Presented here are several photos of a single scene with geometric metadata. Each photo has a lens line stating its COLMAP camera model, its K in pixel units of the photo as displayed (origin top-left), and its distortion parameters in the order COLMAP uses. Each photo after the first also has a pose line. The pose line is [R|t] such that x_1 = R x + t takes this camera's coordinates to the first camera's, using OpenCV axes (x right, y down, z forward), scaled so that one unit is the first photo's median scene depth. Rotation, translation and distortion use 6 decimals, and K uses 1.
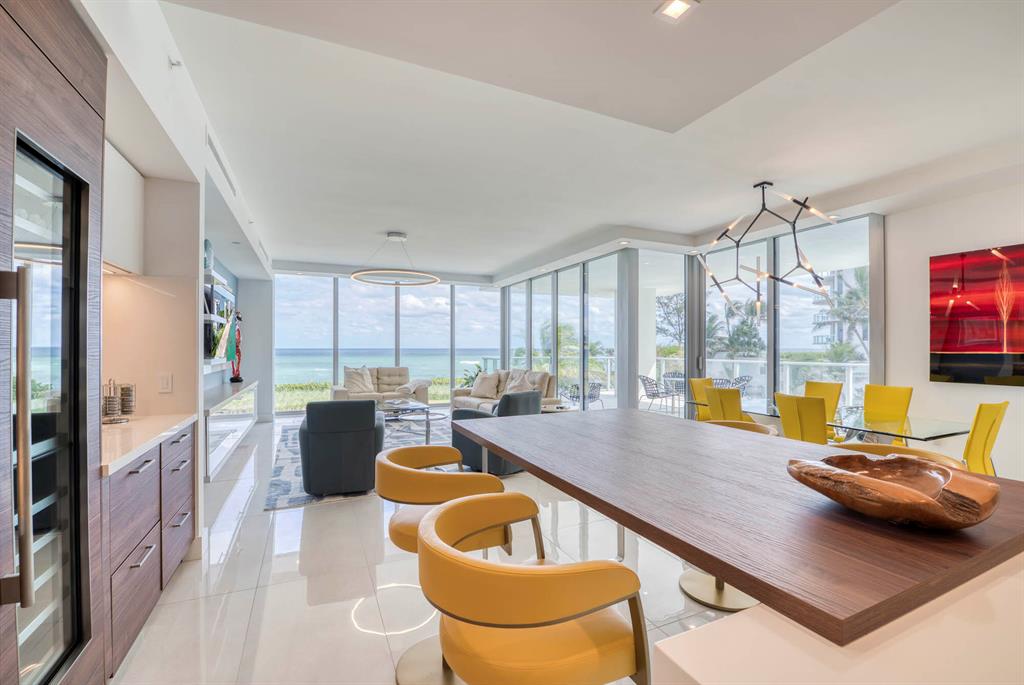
lens RADIAL K [[438.0, 0, 510.3], [0, 438.0, 346.2], [0, 0, 1]] dist [-0.001003, -0.010622]
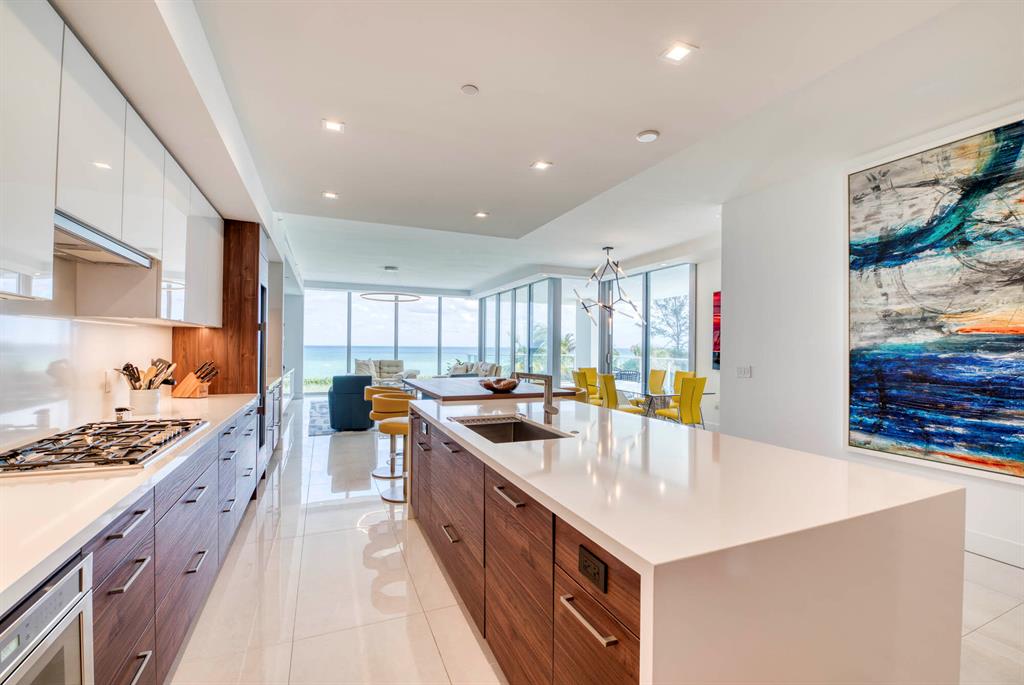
lens RADIAL K [[438.0, 0, 510.3], [0, 438.0, 346.2], [0, 0, 1]] dist [-0.001003, -0.010622]
pose [[0.999619, 0.009625, -0.025869, 0.134160], [-0.009553, 0.999950, 0.002901, -0.001569], [0.025896, -0.002653, 0.999661, -0.339955]]
